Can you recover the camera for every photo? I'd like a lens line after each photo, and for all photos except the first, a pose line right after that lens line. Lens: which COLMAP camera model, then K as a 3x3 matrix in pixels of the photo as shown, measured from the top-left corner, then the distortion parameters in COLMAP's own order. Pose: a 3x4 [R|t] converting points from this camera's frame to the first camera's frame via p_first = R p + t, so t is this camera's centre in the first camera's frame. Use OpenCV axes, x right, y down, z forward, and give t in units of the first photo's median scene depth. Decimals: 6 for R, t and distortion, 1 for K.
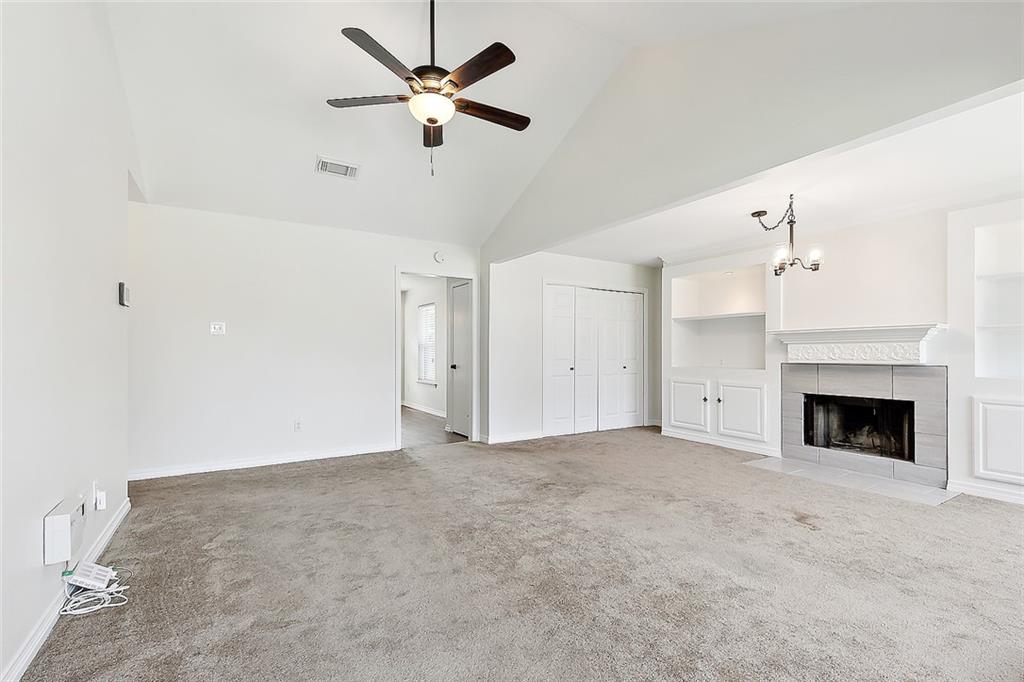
lens RADIAL K [[464.8, 0, 509.1], [0, 464.8, 348.2], [0, 0, 1]] dist [0.003639, 0.000006]
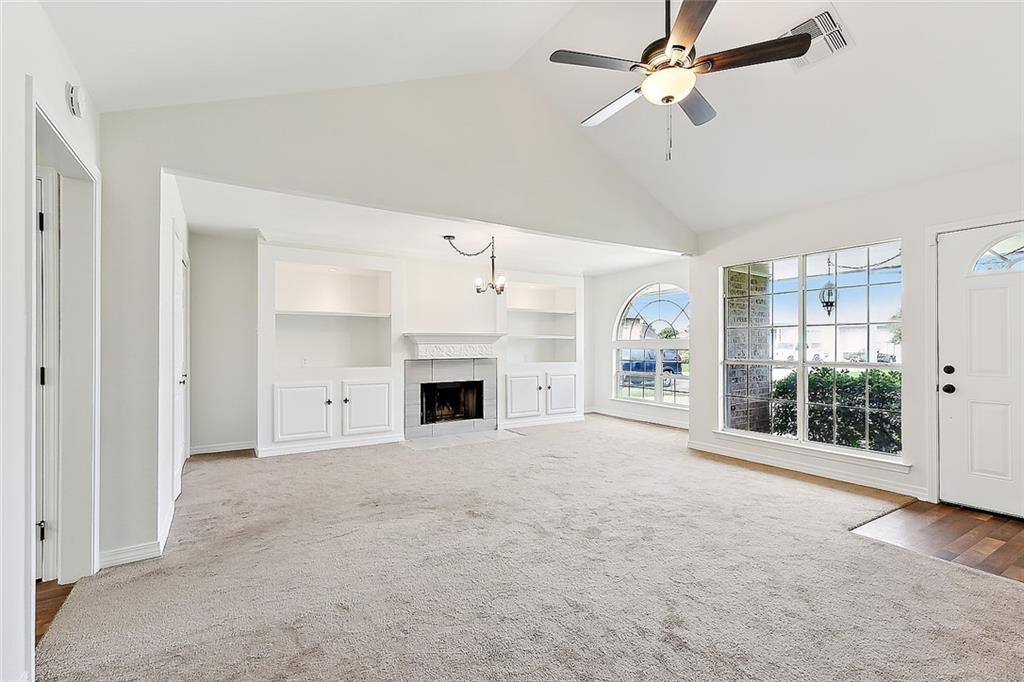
lens RADIAL K [[464.8, 0, 516.0], [0, 464.8, 340.2], [0, 0, 1]] dist [0.003639, 0.000006]
pose [[-0.034582, 0.013117, 0.999316, -0.655040], [-0.005209, 0.999898, -0.013305, -0.004039], [-0.999388, -0.005665, -0.034510, 0.833142]]
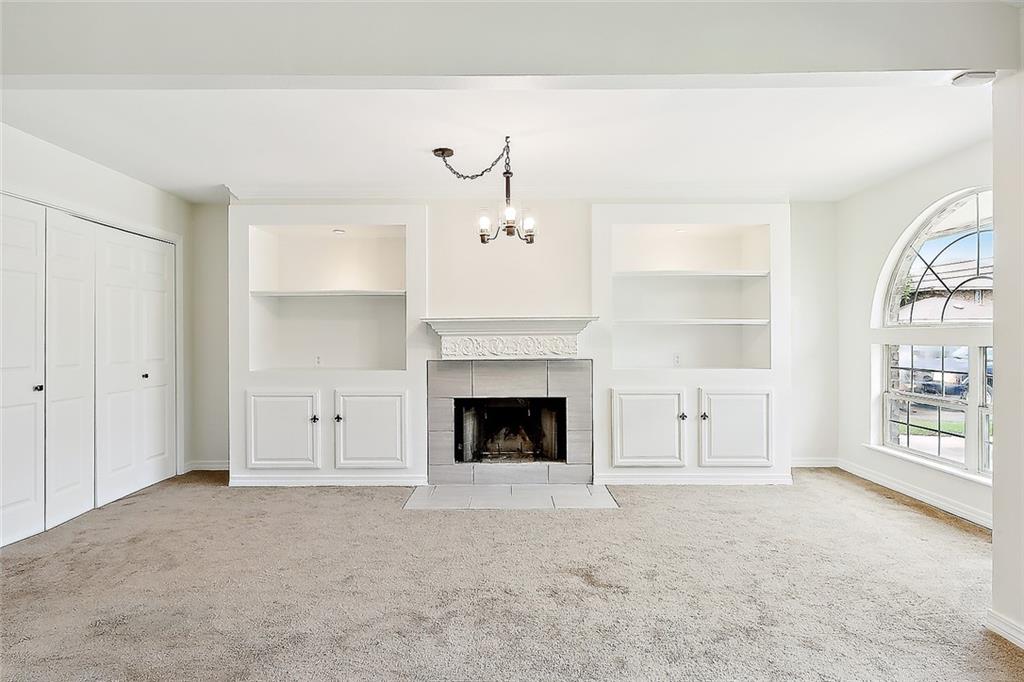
lens RADIAL K [[542.5, 0, 512.8], [0, 542.5, 336.2], [0, 0, 1]] dist [0.000446, -0.000452]
pose [[0.509703, -0.001028, 0.860350, -0.115013], [-0.003025, 0.999991, 0.002987, -0.011639], [-0.860345, -0.004125, 0.509695, 0.471764]]
